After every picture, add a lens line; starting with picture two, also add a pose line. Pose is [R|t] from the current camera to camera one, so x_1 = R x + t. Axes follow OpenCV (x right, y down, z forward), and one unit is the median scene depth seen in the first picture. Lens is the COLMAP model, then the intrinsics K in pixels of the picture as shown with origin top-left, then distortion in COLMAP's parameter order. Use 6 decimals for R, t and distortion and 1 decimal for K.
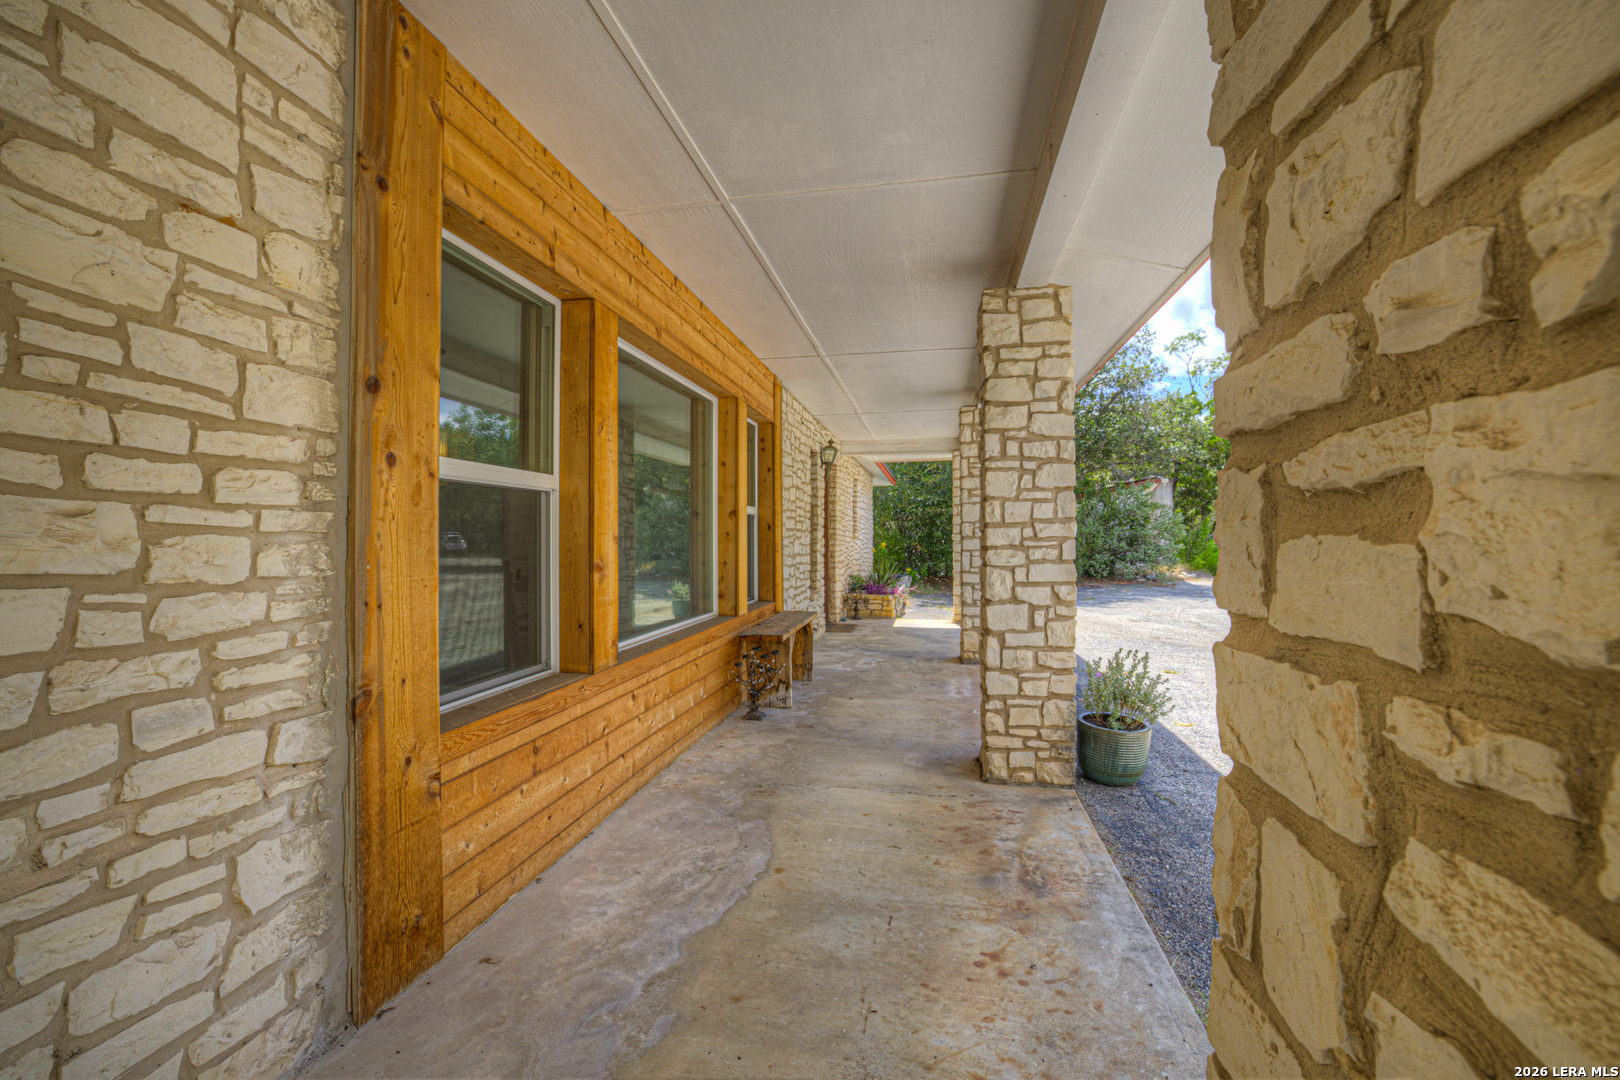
lens RADIAL K [[707.7, 0, 816.8], [0, 707.7, 539.9], [0, 0, 1]] dist [-0.002397, 0.000232]
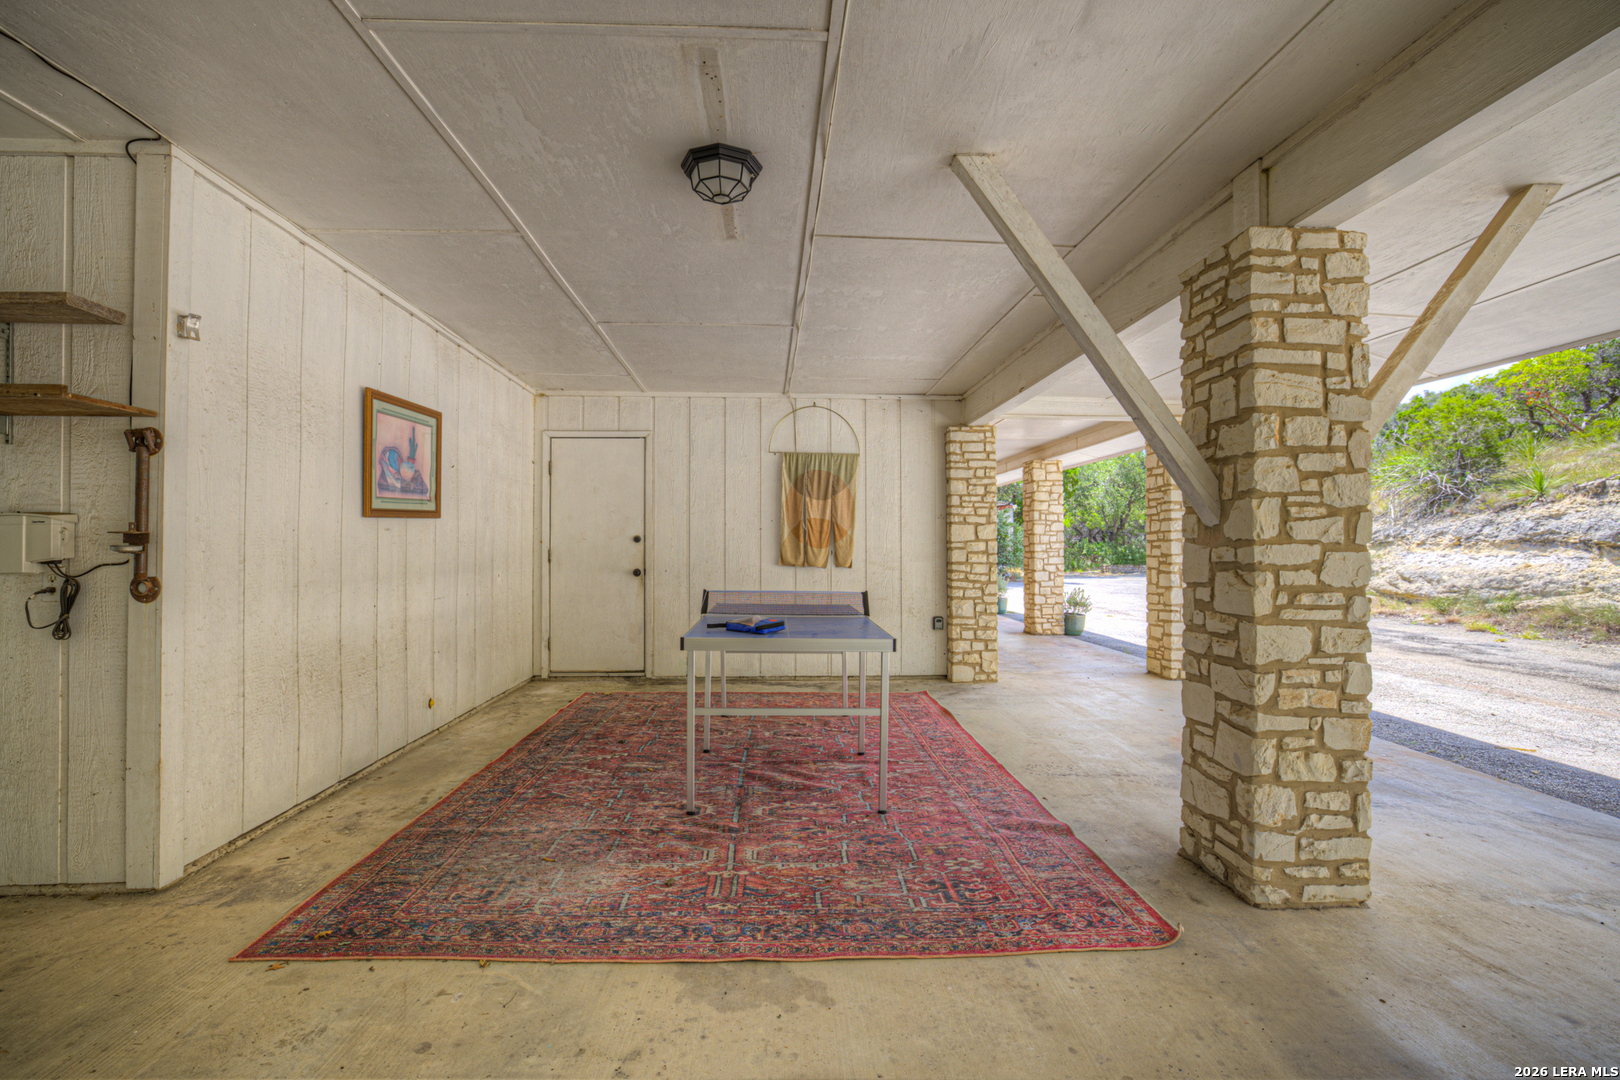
lens RADIAL K [[707.7, 0, 805.9], [0, 707.7, 540.4], [0, 0, 1]] dist [-0.002397, 0.000232]
pose [[0.981248, 0.003543, 0.192719, -1.207742], [-0.000185, 0.999848, -0.017439, 0.015286], [-0.192751, 0.017076, 0.981099, -1.606908]]
